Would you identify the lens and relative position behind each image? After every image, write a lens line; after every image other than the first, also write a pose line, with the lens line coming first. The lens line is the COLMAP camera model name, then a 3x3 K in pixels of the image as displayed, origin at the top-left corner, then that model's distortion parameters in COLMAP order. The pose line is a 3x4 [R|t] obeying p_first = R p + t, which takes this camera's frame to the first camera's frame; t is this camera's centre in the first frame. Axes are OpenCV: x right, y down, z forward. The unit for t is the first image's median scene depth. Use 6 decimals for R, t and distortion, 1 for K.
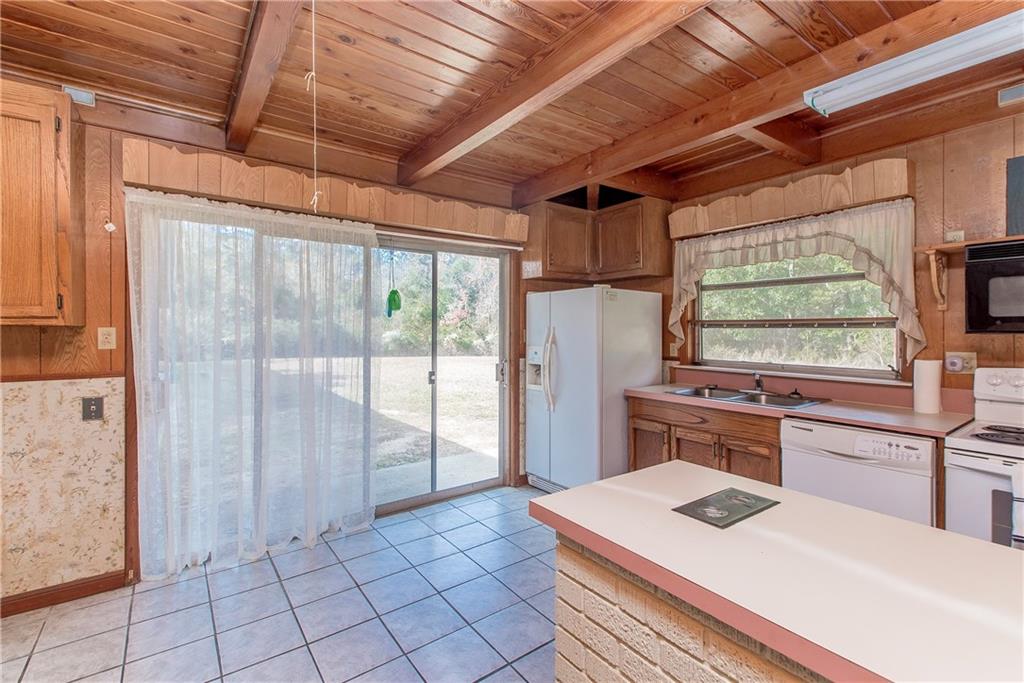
lens RADIAL K [[452.1, 0, 510.3], [0, 452.1, 331.4], [0, 0, 1]] dist [0.001291, 0.000196]
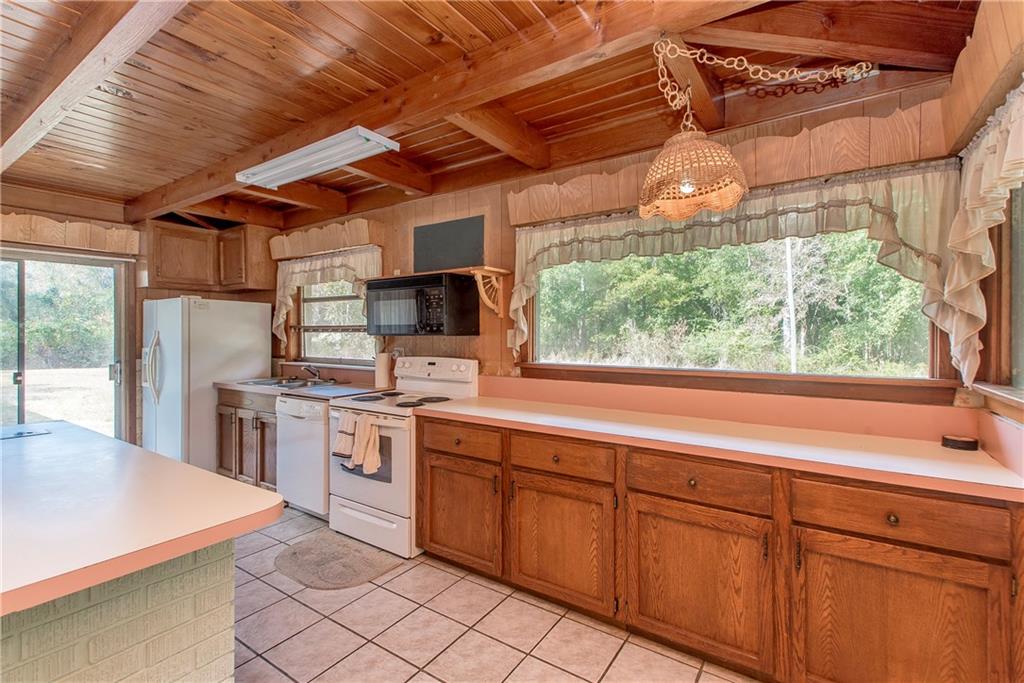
lens RADIAL K [[464.5, 0, 512.0], [0, 464.5, 341.5], [0, 0, 1]] dist [0.001935, 0.000290]
pose [[0.939746, -0.004862, 0.341838, 0.526954], [0.001005, 0.999934, 0.011460, 0.004021], [-0.341871, -0.010426, 0.939689, -0.409563]]
